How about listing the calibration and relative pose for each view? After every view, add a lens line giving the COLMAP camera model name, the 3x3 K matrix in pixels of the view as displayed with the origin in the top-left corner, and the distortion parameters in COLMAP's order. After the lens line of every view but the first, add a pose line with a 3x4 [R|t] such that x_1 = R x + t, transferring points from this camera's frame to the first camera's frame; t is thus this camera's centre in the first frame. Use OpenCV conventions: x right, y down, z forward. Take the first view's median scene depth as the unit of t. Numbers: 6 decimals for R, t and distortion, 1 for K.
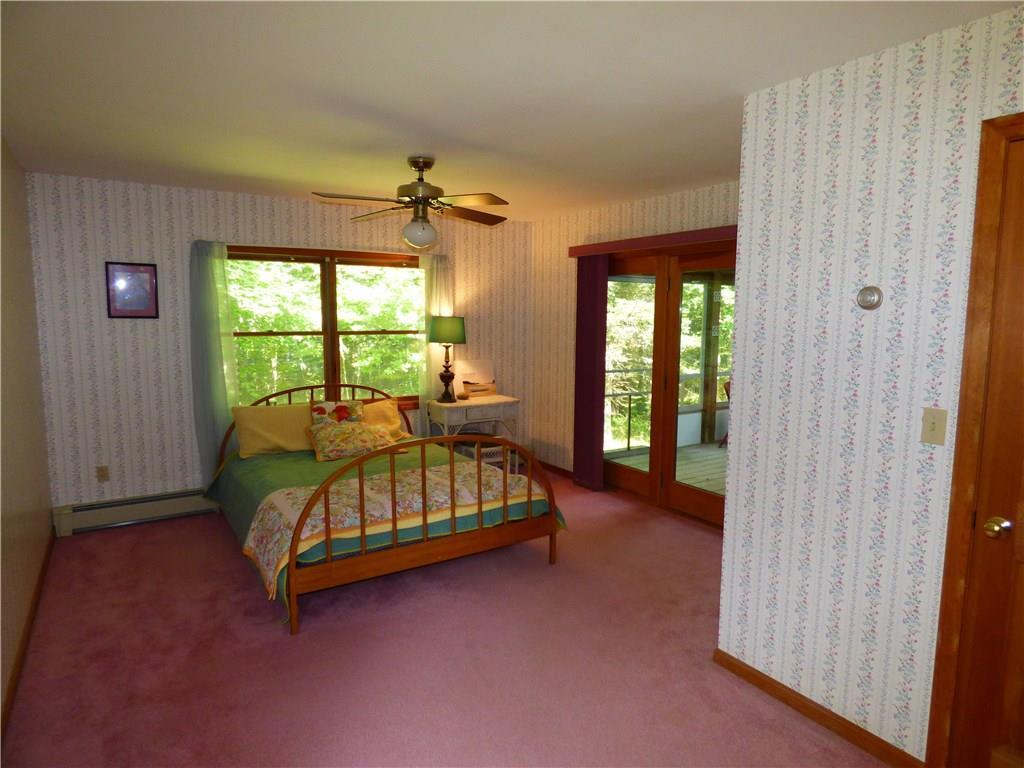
lens RADIAL K [[621.4, 0, 512.0], [0, 621.4, 384.7], [0, 0, 1]] dist [-0.013686, 0.001829]
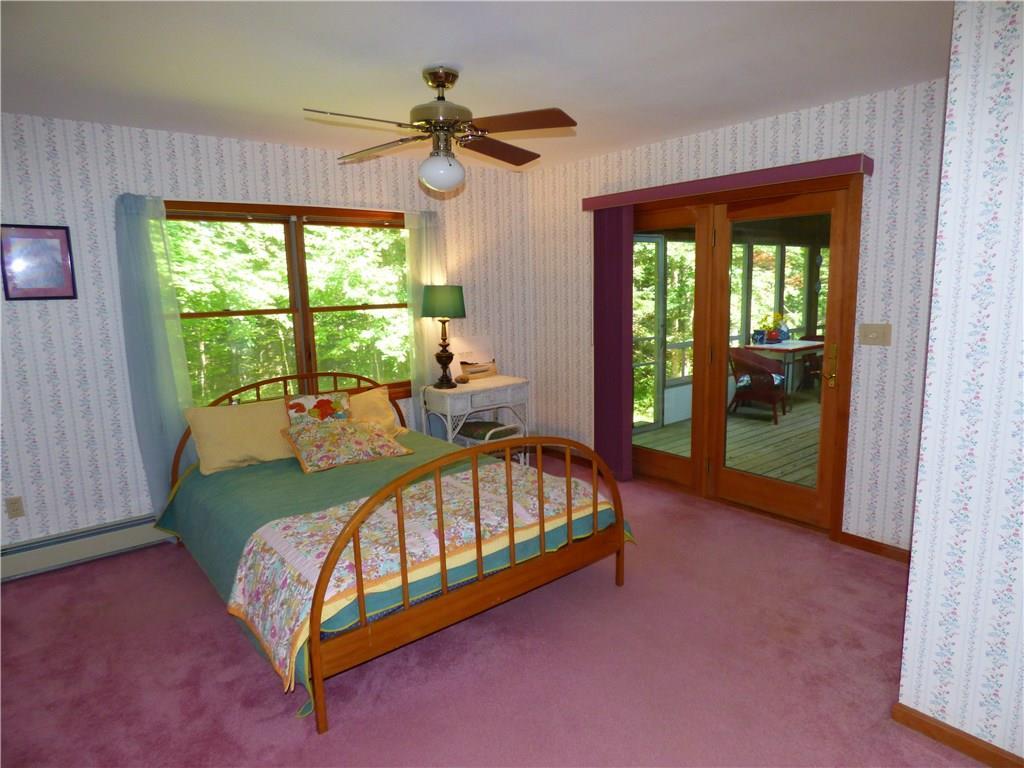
lens RADIAL K [[621.4, 0, 512.6], [0, 621.4, 384.1], [0, 0, 1]] dist [-0.013686, 0.001829]
pose [[0.993480, -0.048201, 0.103317, -0.123011], [0.043521, 0.997942, 0.047085, -0.015140], [-0.105374, -0.042282, 0.993533, 0.185742]]
